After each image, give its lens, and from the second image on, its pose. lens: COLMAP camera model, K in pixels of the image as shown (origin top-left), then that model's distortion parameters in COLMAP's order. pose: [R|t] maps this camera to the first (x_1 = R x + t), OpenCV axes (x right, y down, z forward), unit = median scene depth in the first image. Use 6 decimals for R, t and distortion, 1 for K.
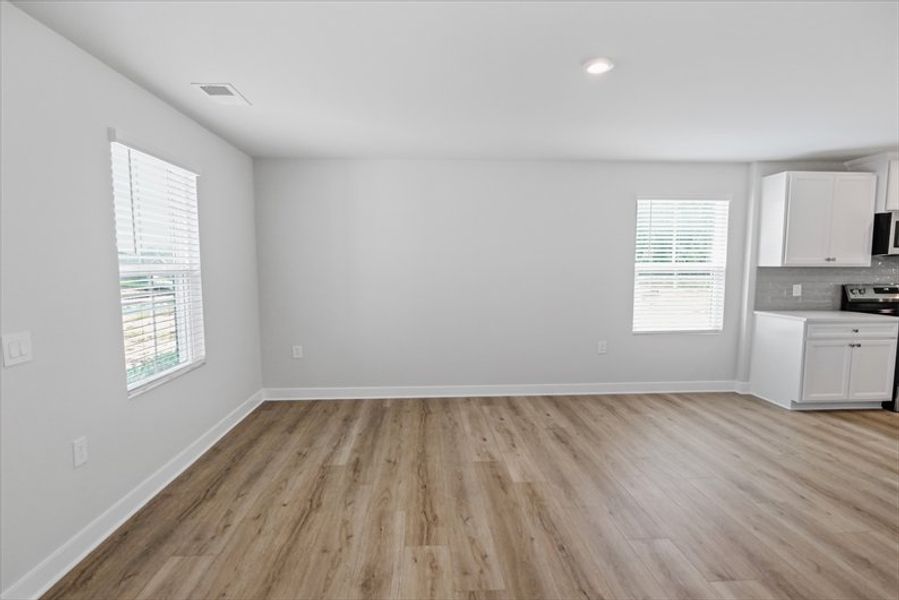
lens RADIAL K [[488.0, 0, 449.5], [0, 488.0, 318.2], [0, 0, 1]] dist [0.000879, -0.003287]
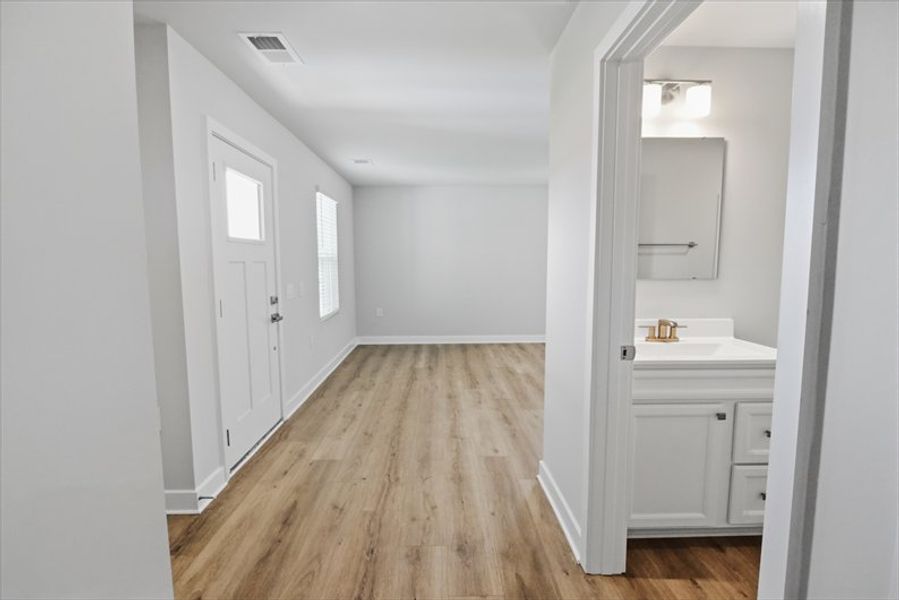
lens RADIAL K [[488.0, 0, 449.5], [0, 488.0, 318.2], [0, 0, 1]] dist [0.000879, -0.003287]
pose [[0.999411, 0.003602, -0.034127, -0.052194], [-0.003270, 0.999947, 0.009776, 0.090683], [0.034160, -0.009659, 0.999370, -0.664811]]
